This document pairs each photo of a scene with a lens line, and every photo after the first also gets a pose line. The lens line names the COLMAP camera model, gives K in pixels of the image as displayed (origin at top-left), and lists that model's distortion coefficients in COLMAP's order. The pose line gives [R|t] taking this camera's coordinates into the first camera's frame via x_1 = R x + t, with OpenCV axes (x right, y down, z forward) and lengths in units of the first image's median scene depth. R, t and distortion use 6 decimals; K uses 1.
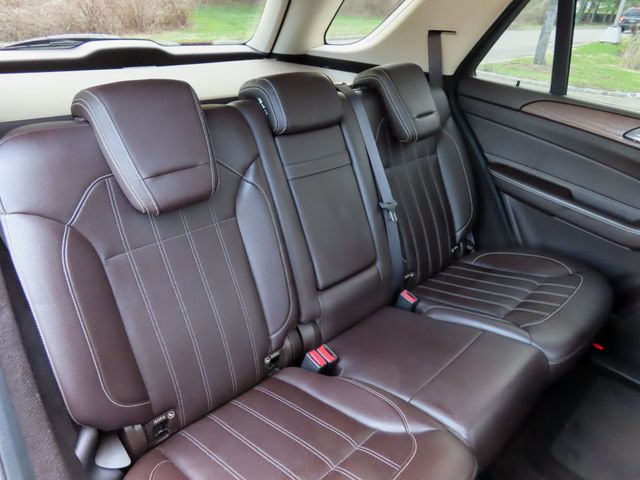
lens RADIAL K [[459.2, 0, 322.5], [0, 459.2, 239.5], [0, 0, 1]] dist [-0.010165, 0.005047]
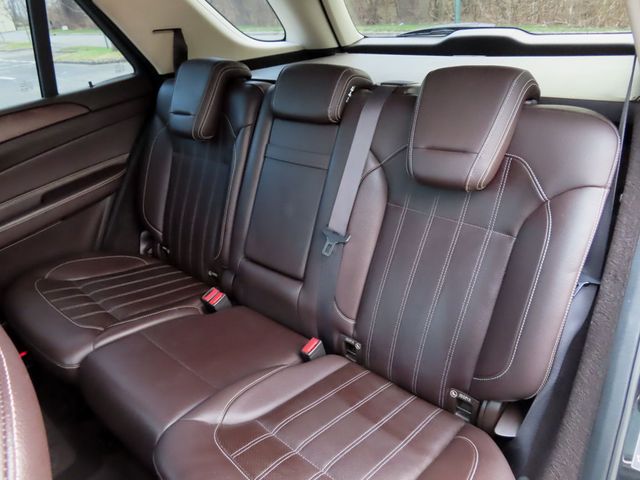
lens RADIAL K [[459.2, 0, 324.5], [0, 459.2, 234.9], [0, 0, 1]] dist [-0.010165, 0.005047]
pose [[0.086420, 0.410787, -0.907626, 0.689037], [-0.377581, 0.856574, 0.351729, -0.278047], [0.921935, 0.312306, 0.229131, 0.606832]]
